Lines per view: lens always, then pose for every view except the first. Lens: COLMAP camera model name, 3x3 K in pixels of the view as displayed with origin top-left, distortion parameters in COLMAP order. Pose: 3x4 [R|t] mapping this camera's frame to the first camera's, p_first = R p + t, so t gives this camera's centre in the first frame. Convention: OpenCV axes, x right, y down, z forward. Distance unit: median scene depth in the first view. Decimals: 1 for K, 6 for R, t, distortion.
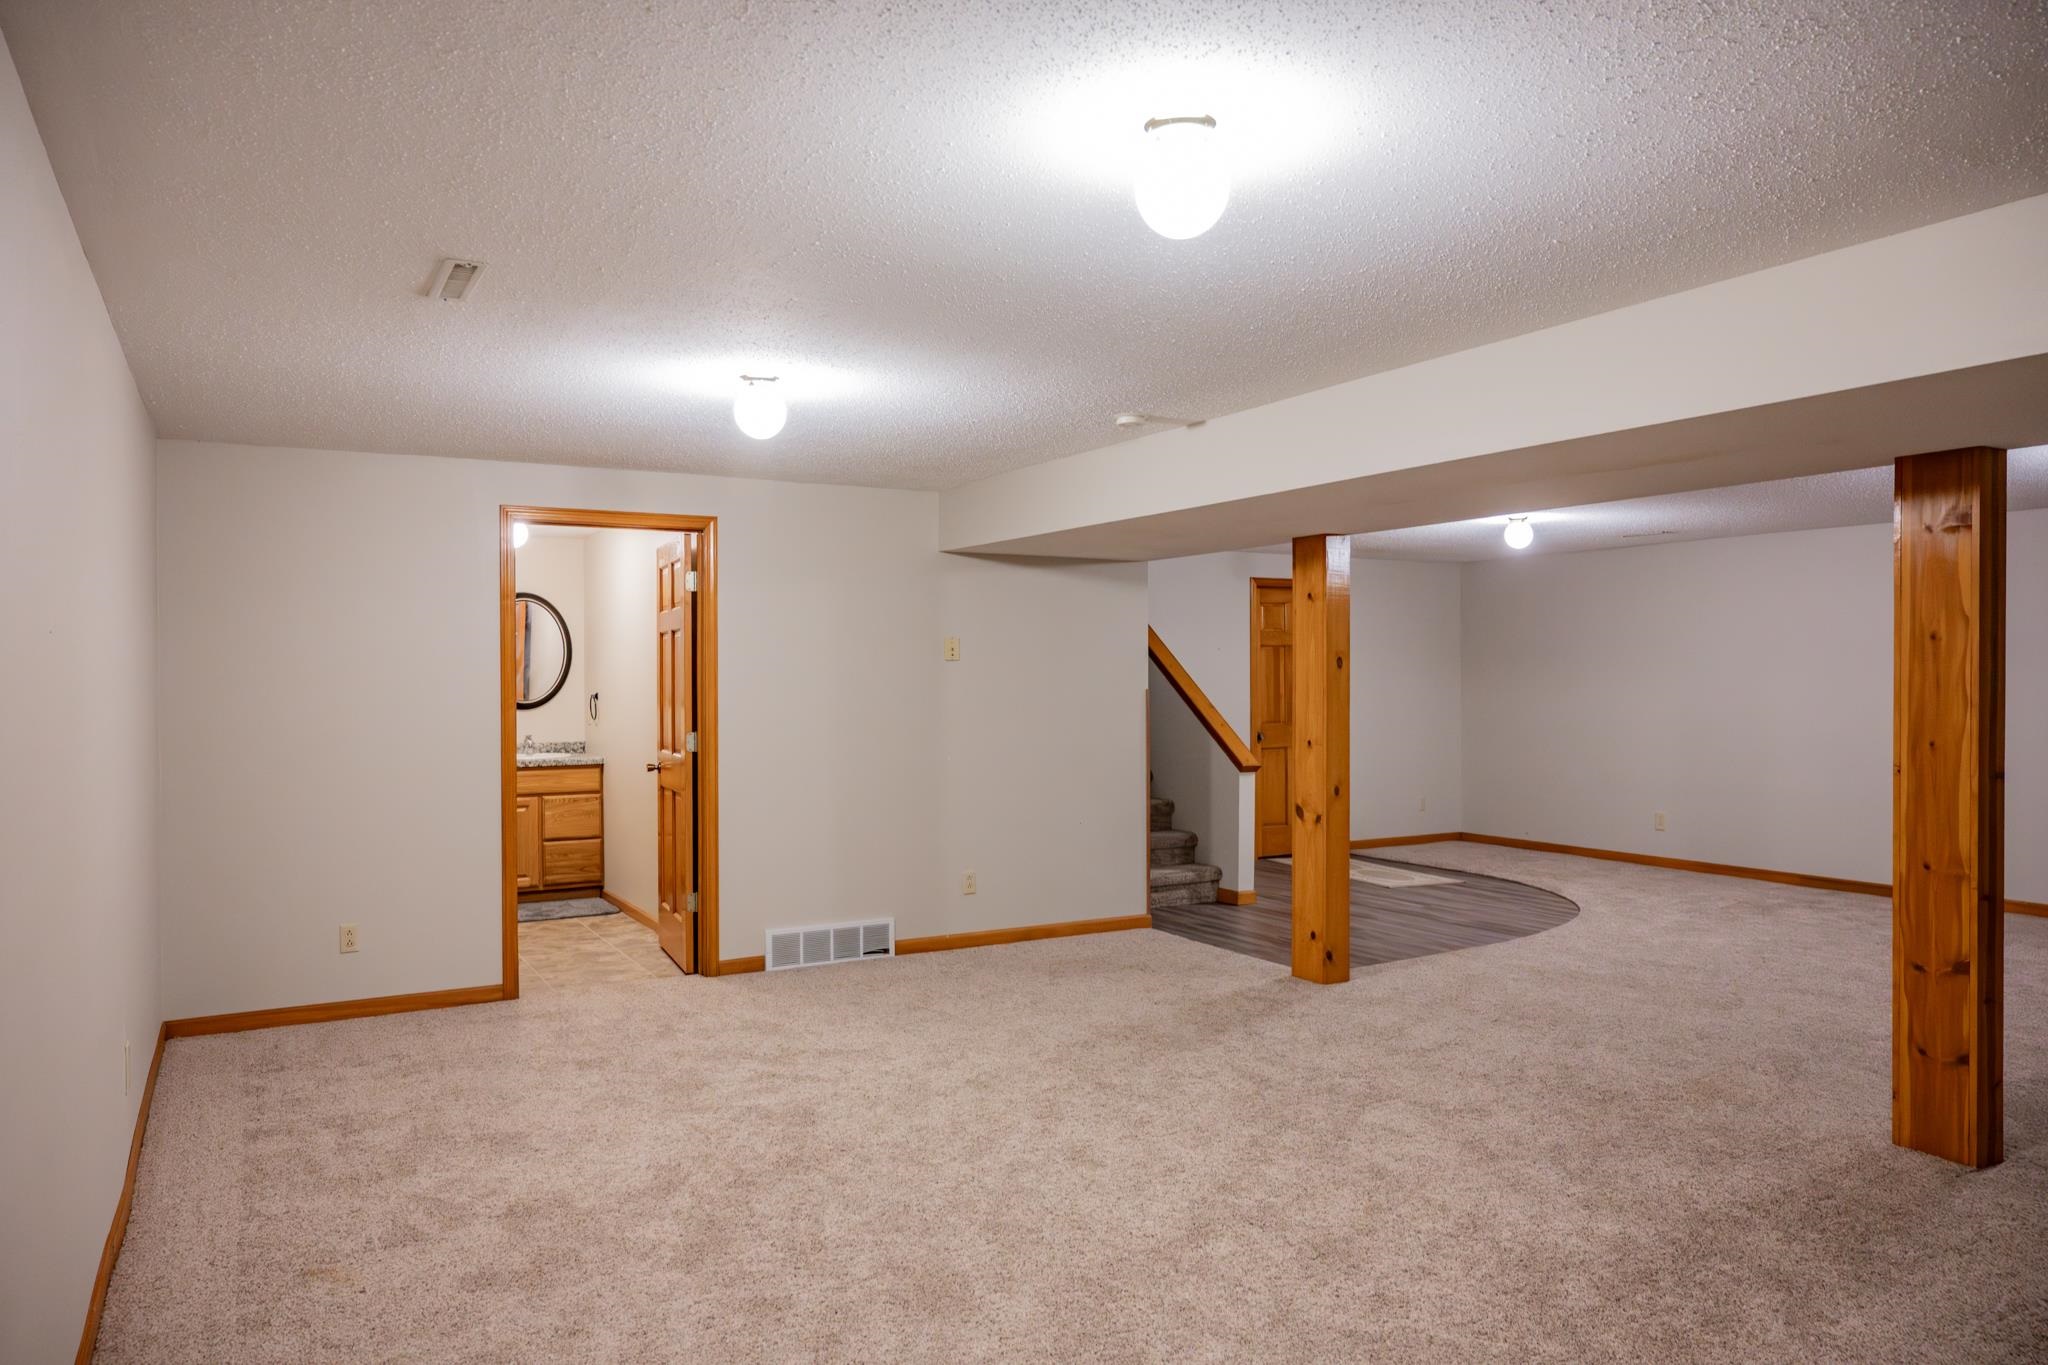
lens RADIAL K [[1380.7, 0, 1020.7], [0, 1380.7, 678.9], [0, 0, 1]] dist [-0.007142, 0.004104]
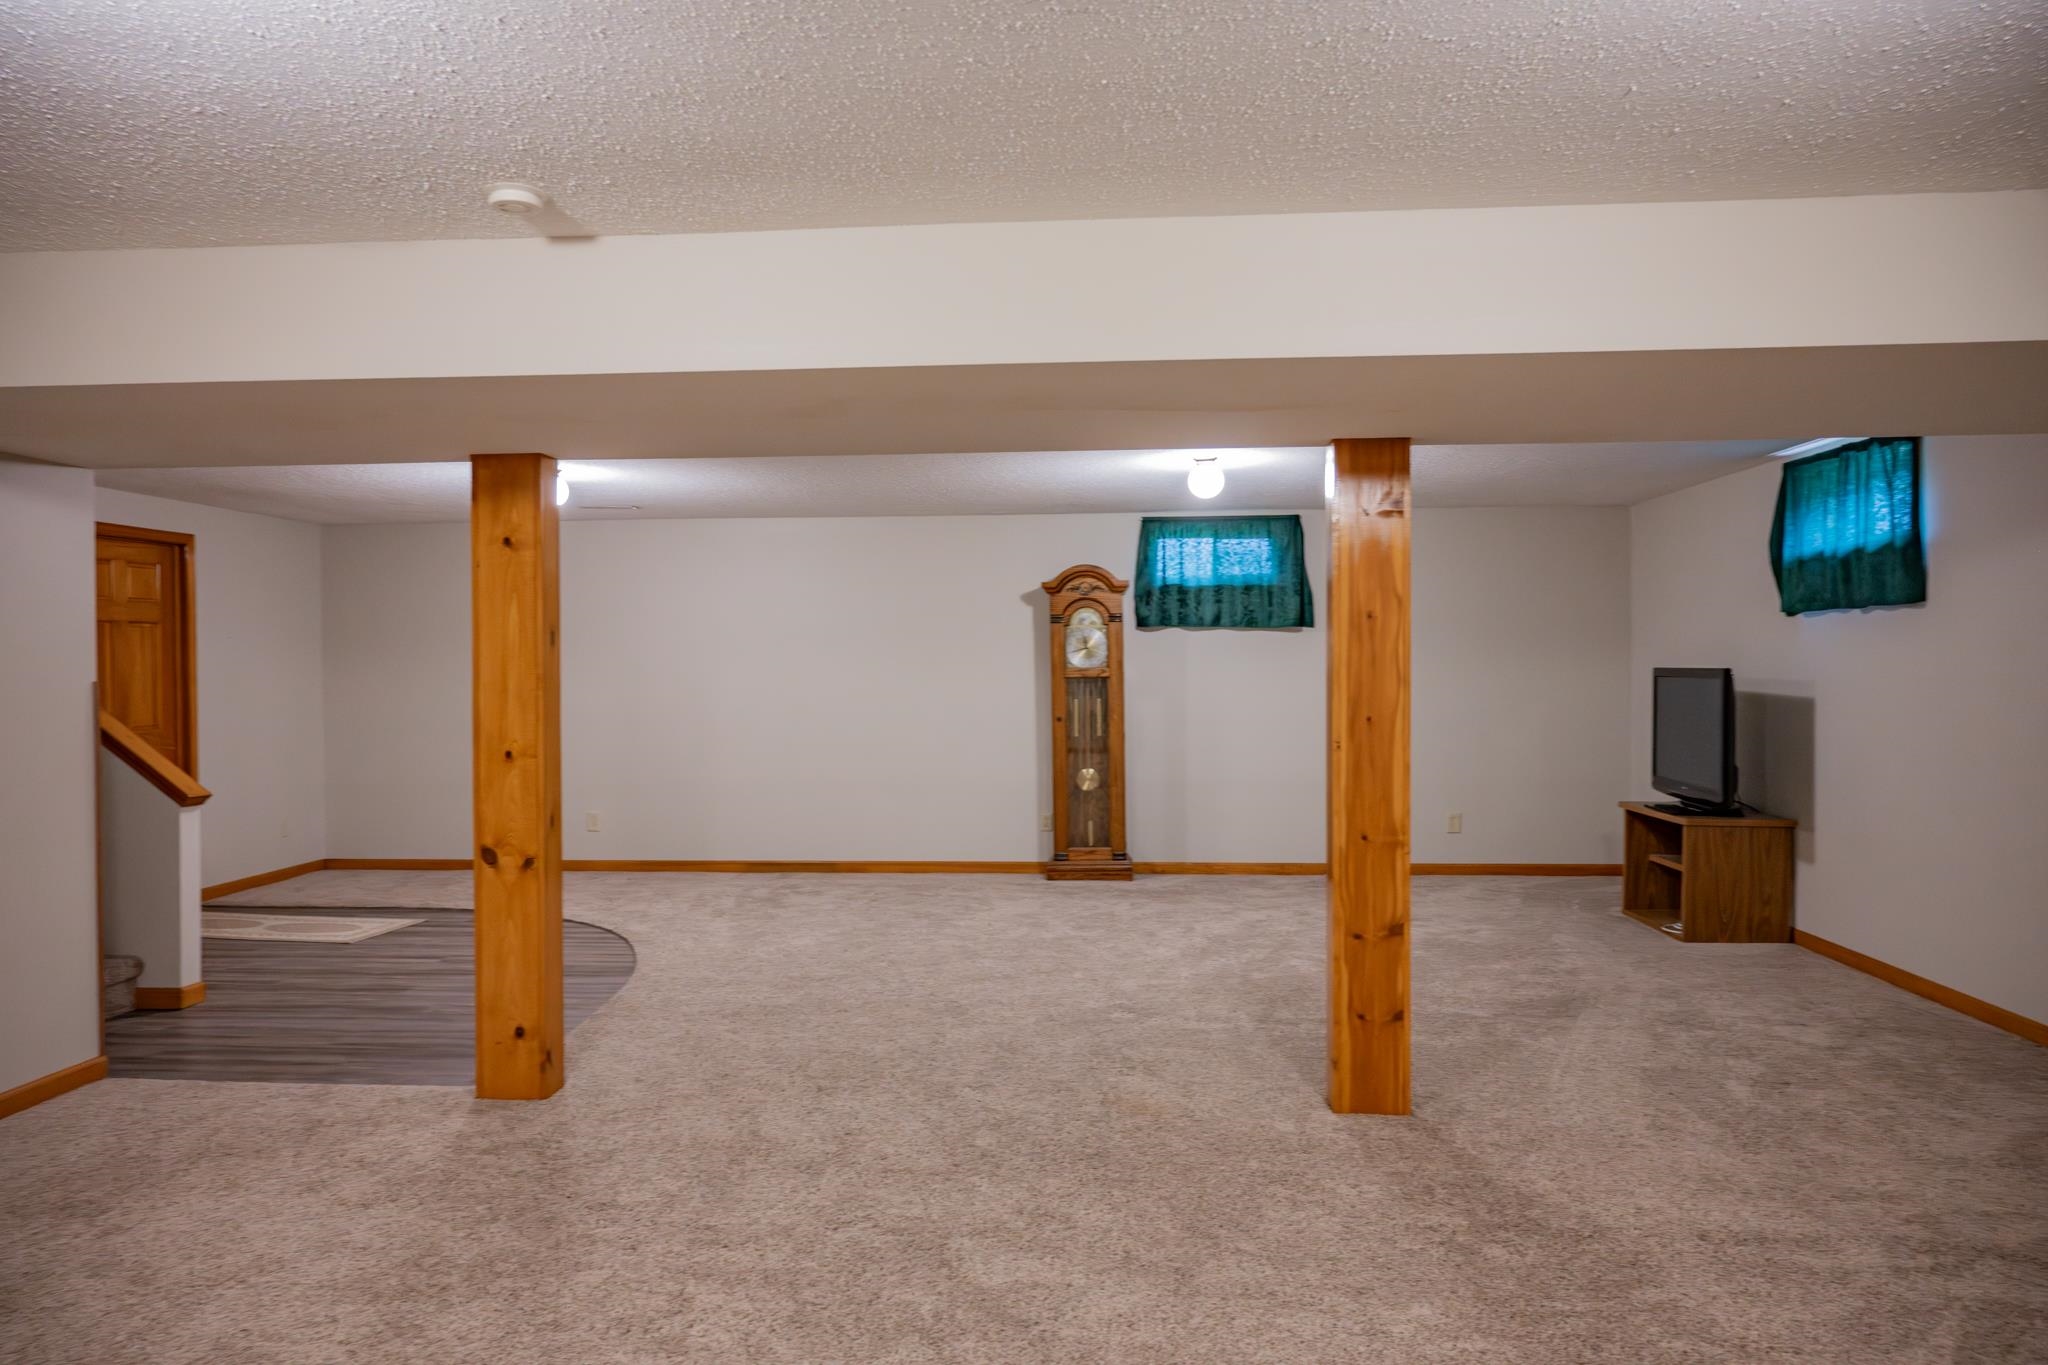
lens RADIAL K [[1380.7, 0, 1025.8], [0, 1380.7, 688.3], [0, 0, 1]] dist [-0.007142, 0.004104]
pose [[0.552225, -0.019695, 0.833463, -0.289665], [0.005257, 0.999783, 0.020142, 0.001229], [-0.833679, -0.006742, 0.552208, 0.537703]]
